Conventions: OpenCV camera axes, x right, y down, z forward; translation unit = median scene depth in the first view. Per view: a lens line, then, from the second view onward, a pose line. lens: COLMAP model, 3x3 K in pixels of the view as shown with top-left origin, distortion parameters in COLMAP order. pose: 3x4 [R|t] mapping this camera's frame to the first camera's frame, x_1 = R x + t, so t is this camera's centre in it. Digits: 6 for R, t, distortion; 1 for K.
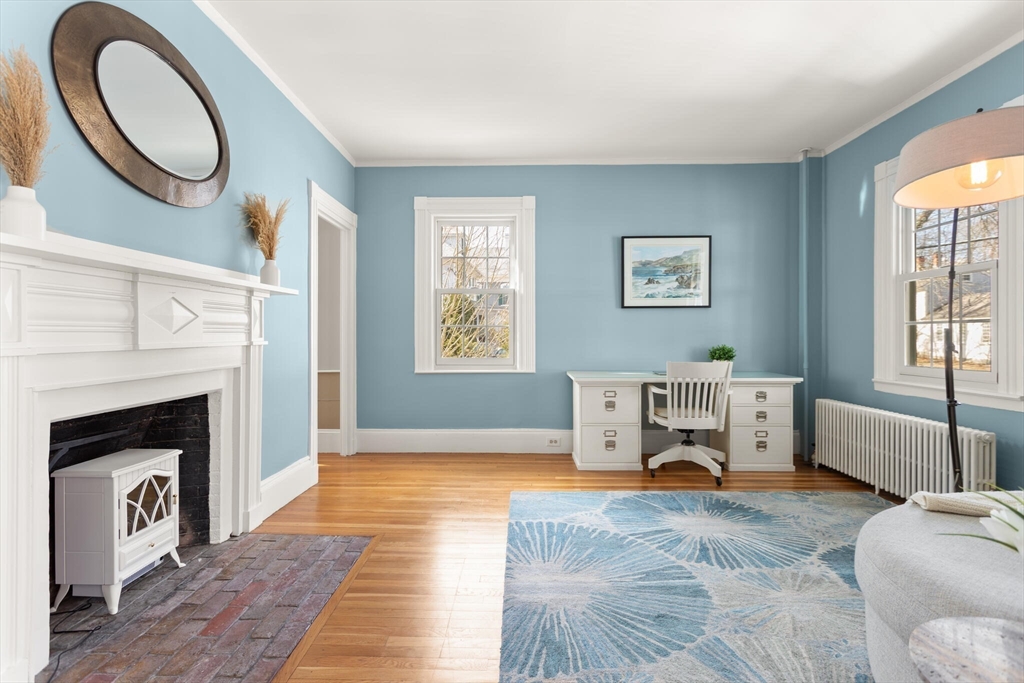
lens RADIAL K [[499.1, 0, 505.8], [0, 499.1, 338.1], [0, 0, 1]] dist [0.003658, 0.001175]
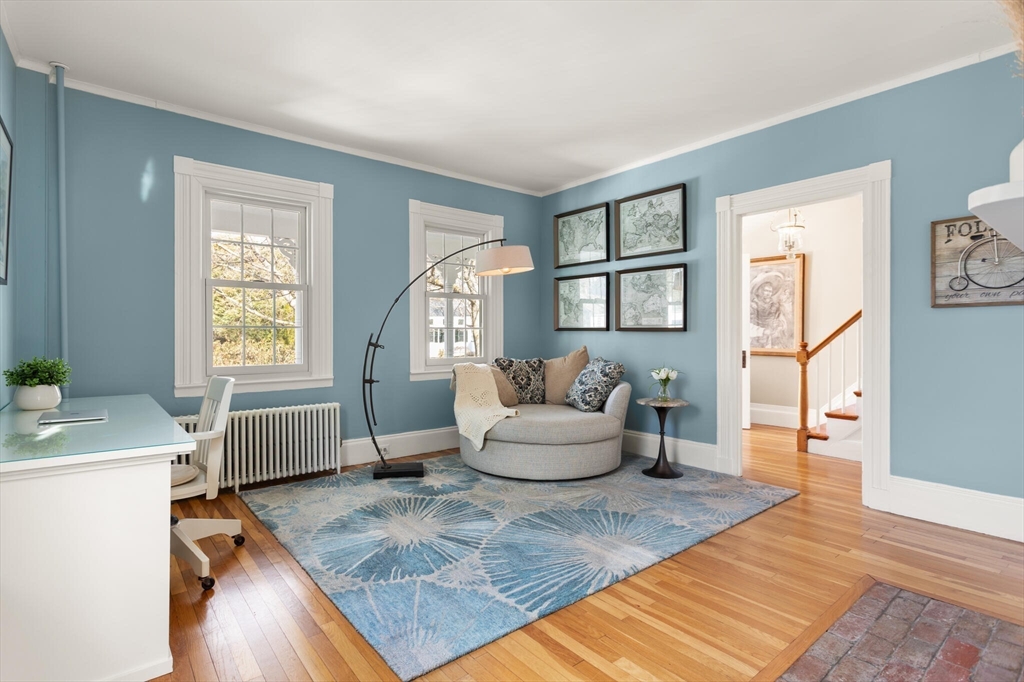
lens RADIAL K [[499.1, 0, 504.6], [0, 499.1, 338.5], [0, 0, 1]] dist [0.003658, 0.001175]
pose [[-0.644228, -0.002125, 0.764830, -0.523744], [0.009055, 0.999905, 0.010405, -0.017097], [-0.764780, 0.013629, -0.644148, 1.590471]]
